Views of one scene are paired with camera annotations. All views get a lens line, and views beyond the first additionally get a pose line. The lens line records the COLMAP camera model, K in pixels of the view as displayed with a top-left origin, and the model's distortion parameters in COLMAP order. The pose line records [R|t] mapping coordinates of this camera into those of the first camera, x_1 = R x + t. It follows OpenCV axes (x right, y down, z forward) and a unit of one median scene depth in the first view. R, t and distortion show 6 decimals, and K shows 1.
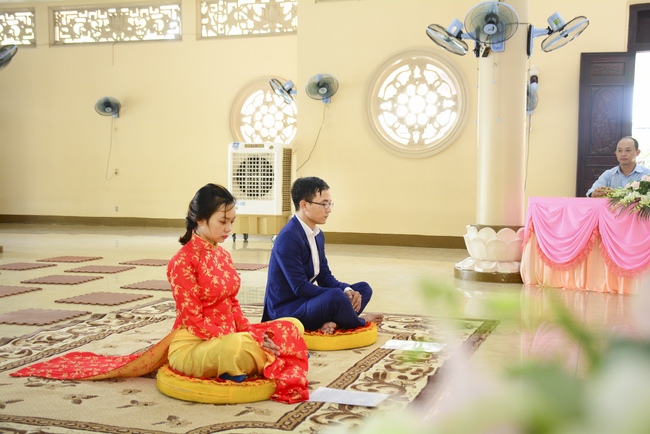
lens RADIAL K [[796.4, 0, 323.3], [0, 796.4, 217.6], [0, 0, 1]] dist [0.014729, 0.432125]
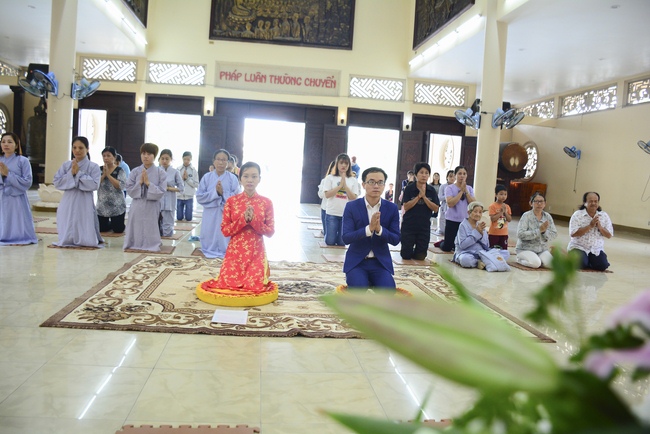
lens RADIAL K [[502.2, 0, 323.7], [0, 502.2, 216.5], [0, 0, 1]] dist [-0.157119, 0.102419]
pose [[0.441819, 0.101139, -0.891385, 0.224699], [-0.107007, 0.992472, 0.059570, -0.012213], [0.890699, 0.069065, 0.449316, 0.162554]]
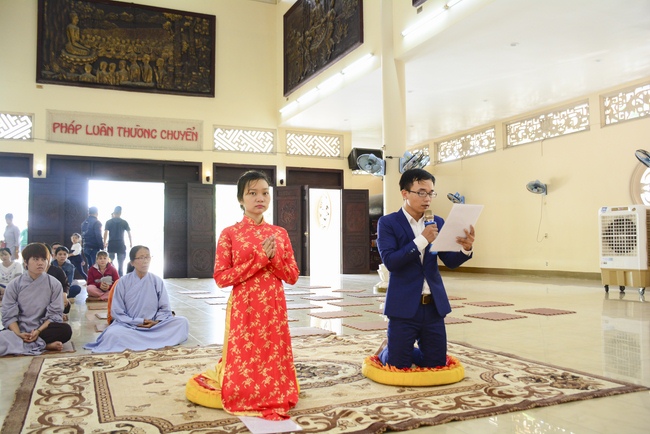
lens RADIAL K [[558.9, 0, 323.9], [0, 558.9, 216.2], [0, 0, 1]] dist [-0.120667, 0.146802]
pose [[0.693280, -0.049889, -0.718939, 0.147469], [-0.023407, 0.995516, -0.091653, 0.002230], [0.720288, 0.080370, 0.689003, 0.117507]]
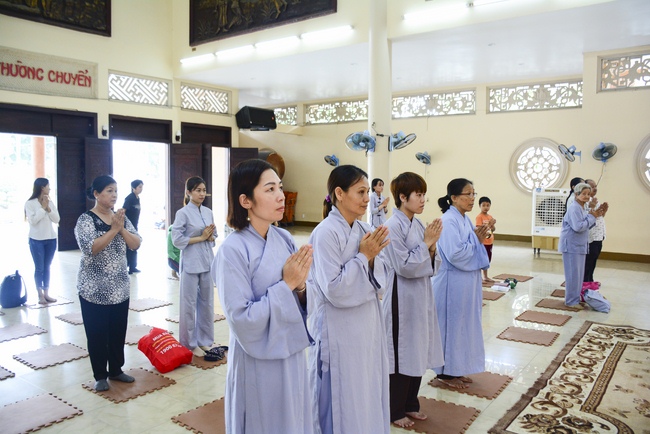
lens RADIAL K [[526.3, 0, 323.5], [0, 526.3, 218.2], [0, 0, 1]] dist [-0.139205, 0.116073]
pose [[0.956438, 0.021019, -0.291179, -0.165779], [-0.015318, 0.999644, 0.021845, -0.043430], [0.291535, -0.016433, 0.956419, -0.021195]]
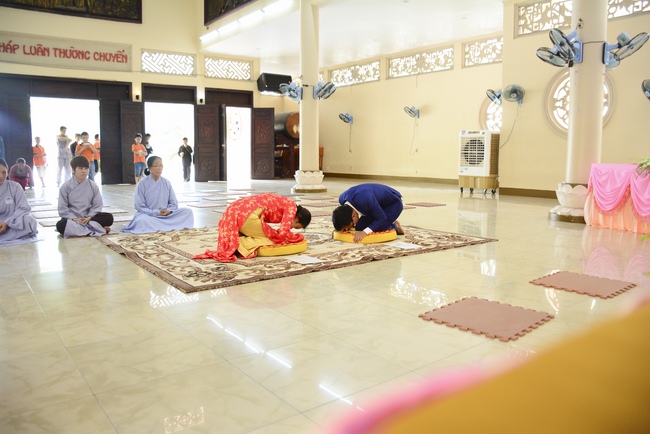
lens RADIAL K [[500.4, 0, 323.8], [0, 500.4, 215.7], [0, 0, 1]] dist [-0.157398, 0.101041]
pose [[0.837862, 0.061157, -0.542445, 0.162600], [-0.023914, 0.996863, 0.075452, 0.006748], [0.545358, -0.050246, 0.836696, 0.008754]]
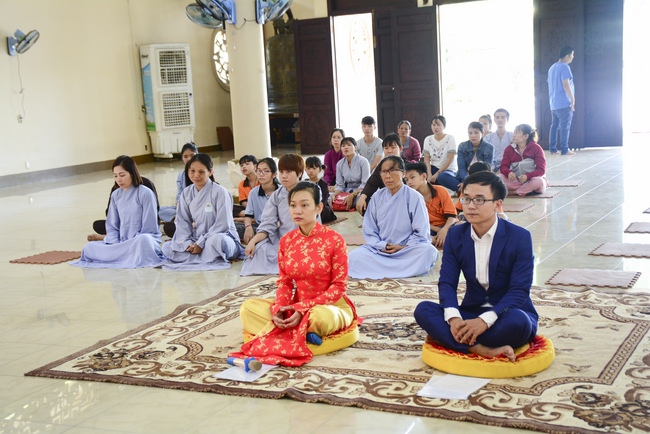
lens RADIAL K [[995.1, 0, 314.5], [0, 995.1, 216.9], [0, 0, 1]] dist [0.282062, 0.034899]
pose [[-0.135151, 0.139827, -0.980909, 0.342708], [0.008645, 0.990121, 0.139949, -0.050558], [0.990787, 0.010434, -0.135025, 0.302021]]
